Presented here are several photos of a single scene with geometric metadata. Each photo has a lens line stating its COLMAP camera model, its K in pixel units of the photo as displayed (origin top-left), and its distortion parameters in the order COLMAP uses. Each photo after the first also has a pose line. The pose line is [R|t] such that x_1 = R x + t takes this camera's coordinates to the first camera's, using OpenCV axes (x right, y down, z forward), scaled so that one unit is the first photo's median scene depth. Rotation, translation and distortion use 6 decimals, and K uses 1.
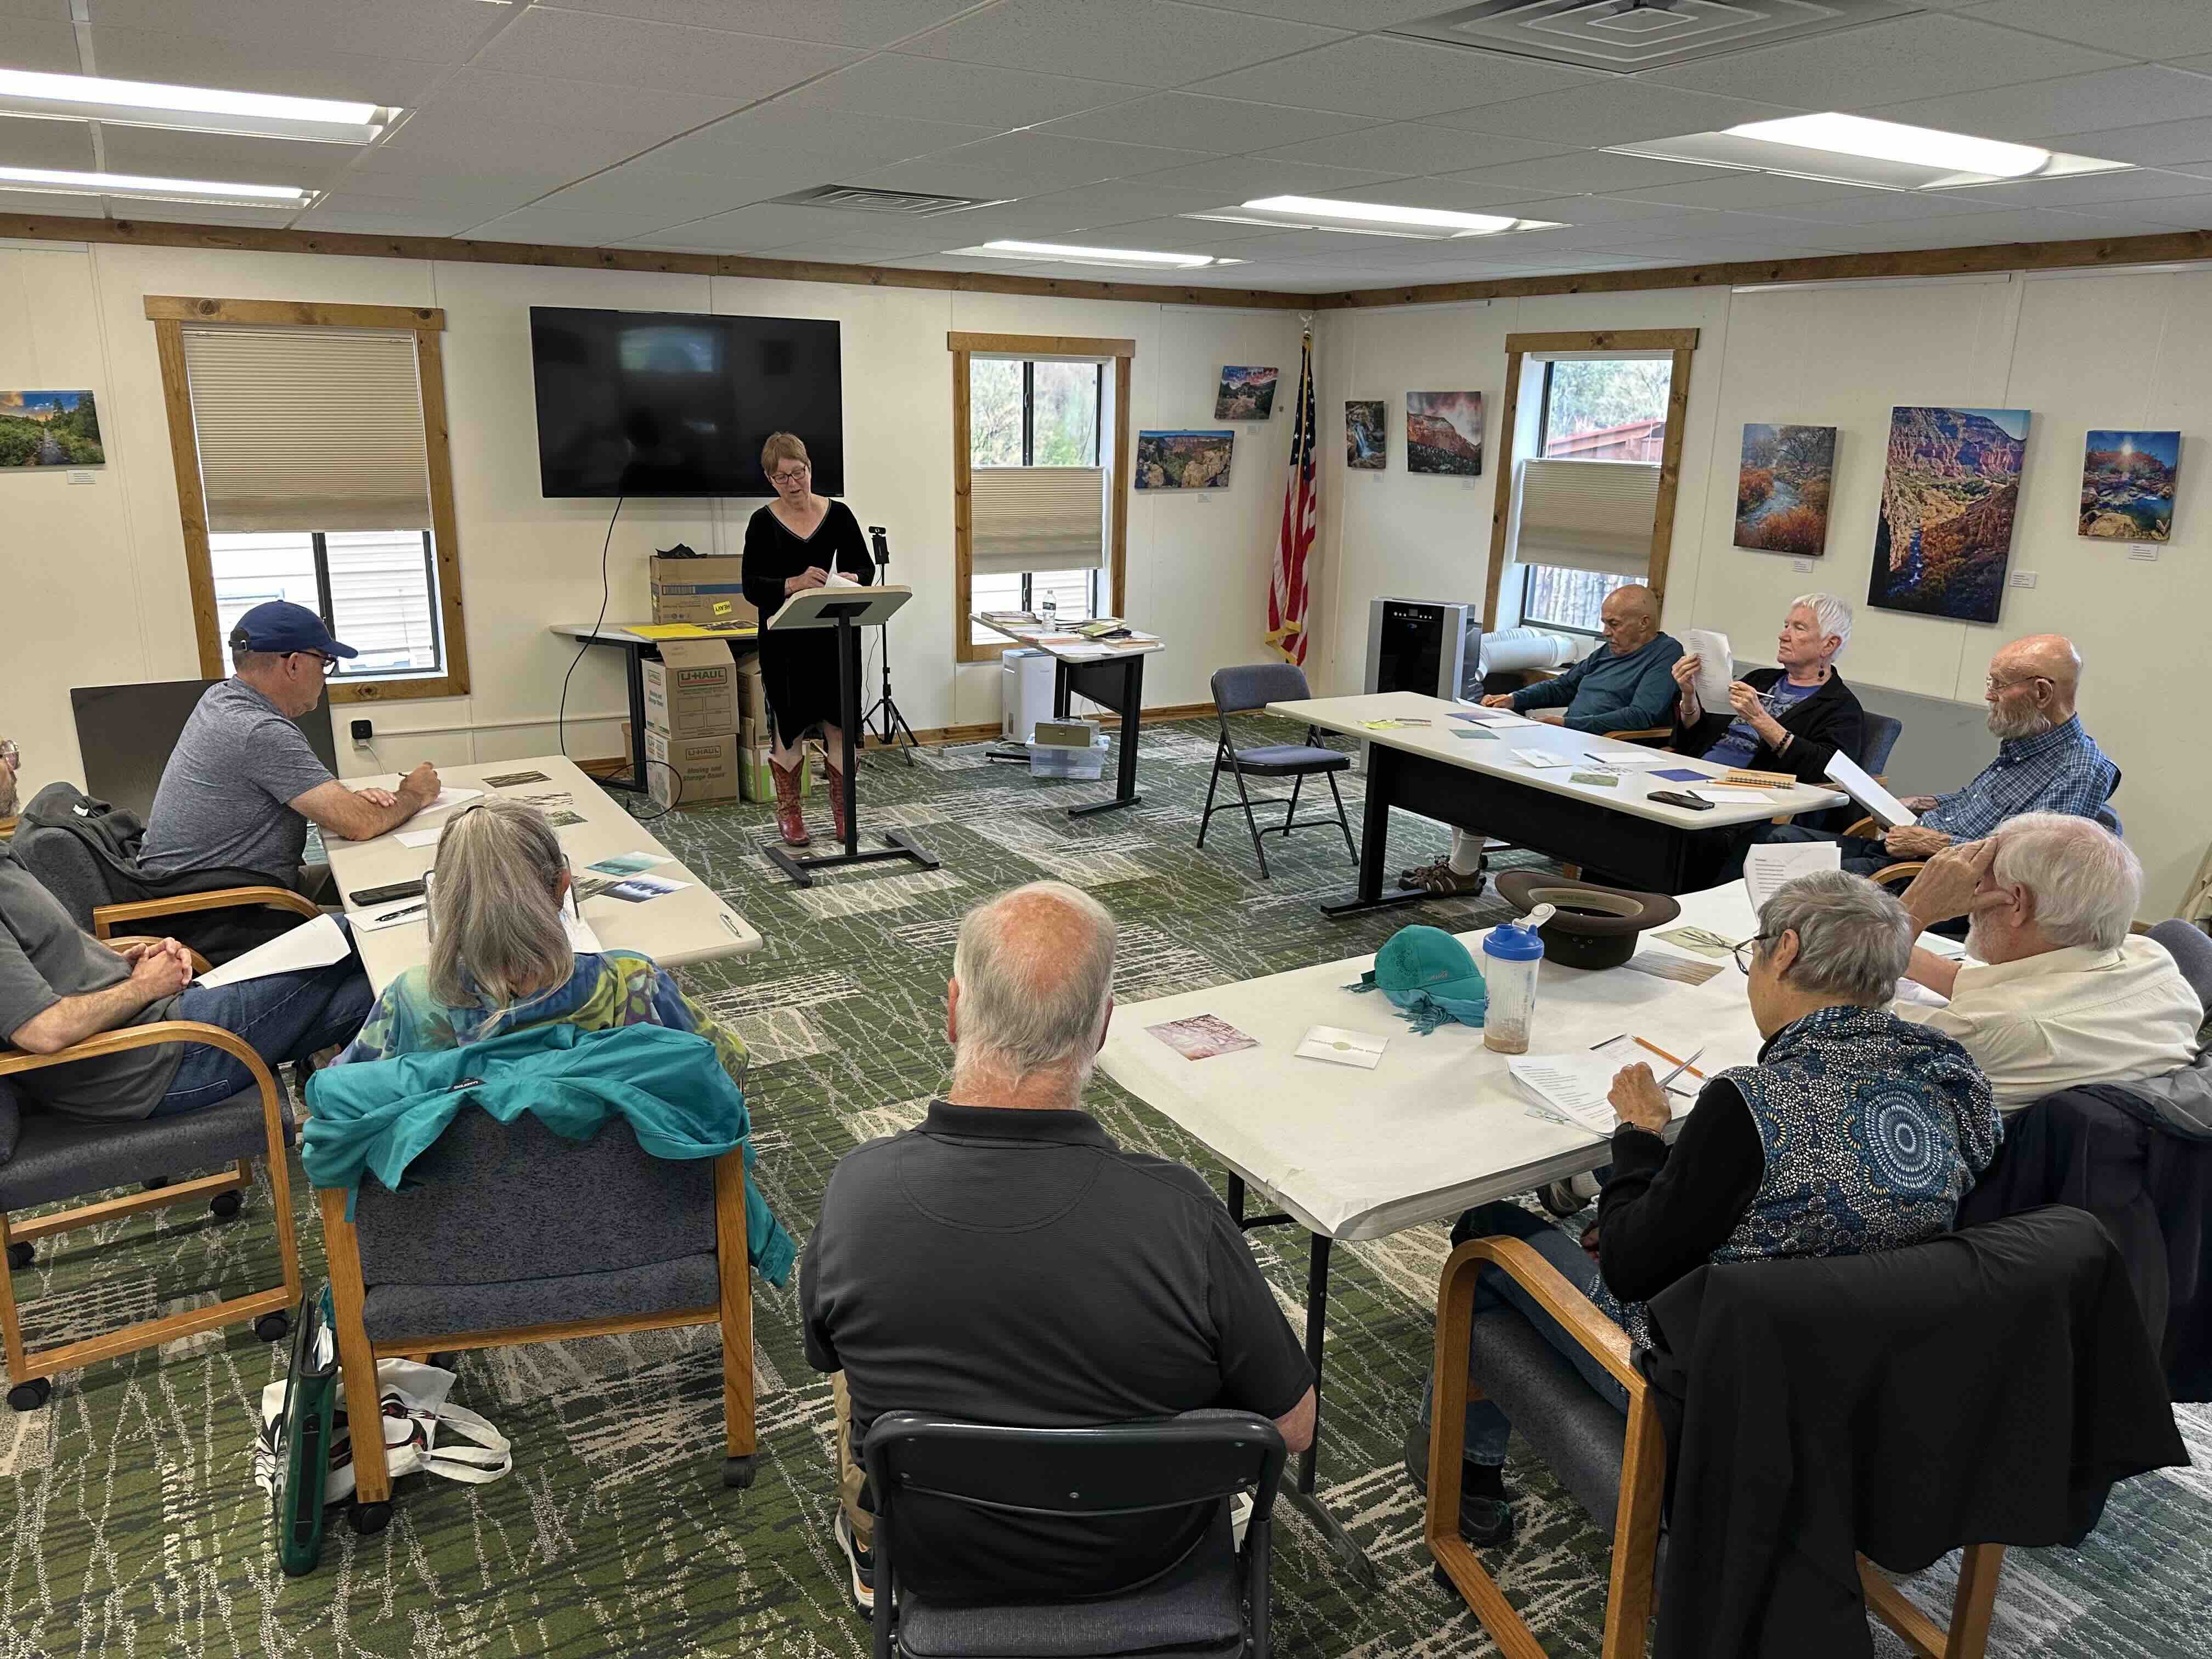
lens RADIAL K [[1573.9, 0, 1106.0], [0, 1573.9, 829.5], [0, 0, 1]] dist [0.081095, -0.000623]
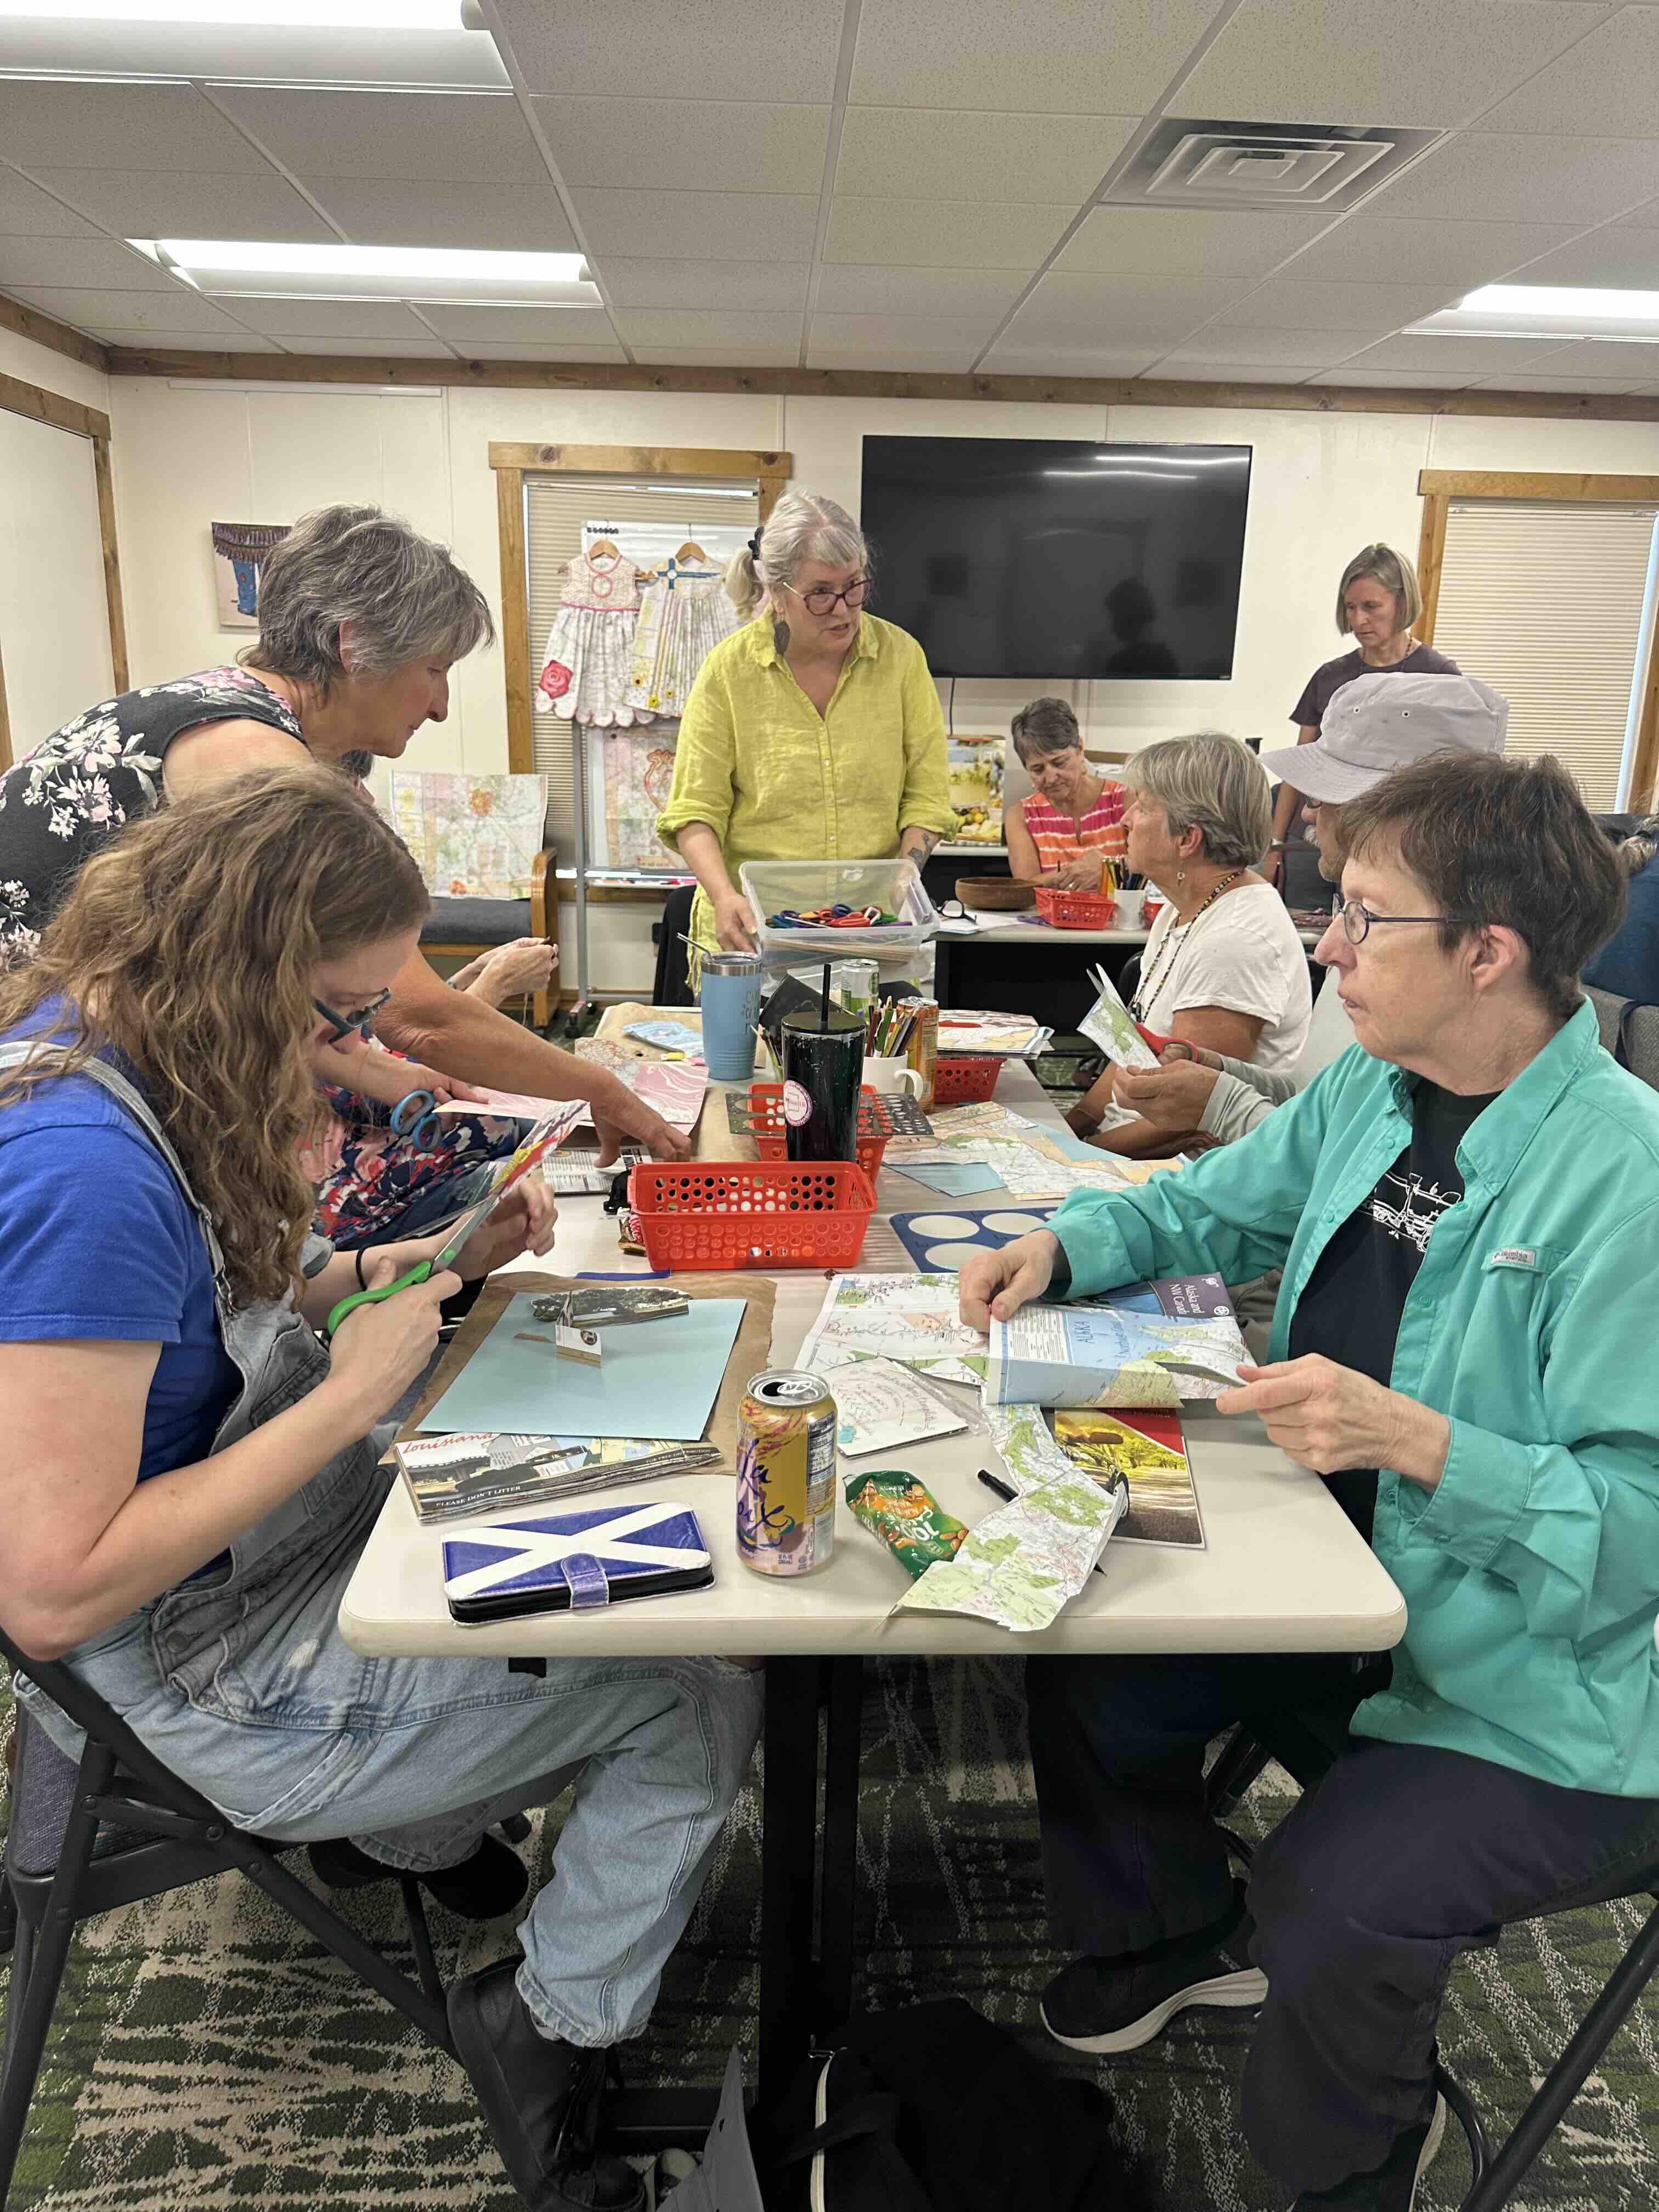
lens RADIAL K [[1599.2, 0, 829.5], [0, 1599.2, 1106.0], [0, 0, 1]] dist [-0.004861, -0.002838]
pose [[0.882536, 0.128400, -0.452375, 0.035653], [-0.133671, 0.990815, 0.020450, 0.003110], [0.450845, 0.042422, 0.891593, 0.234605]]
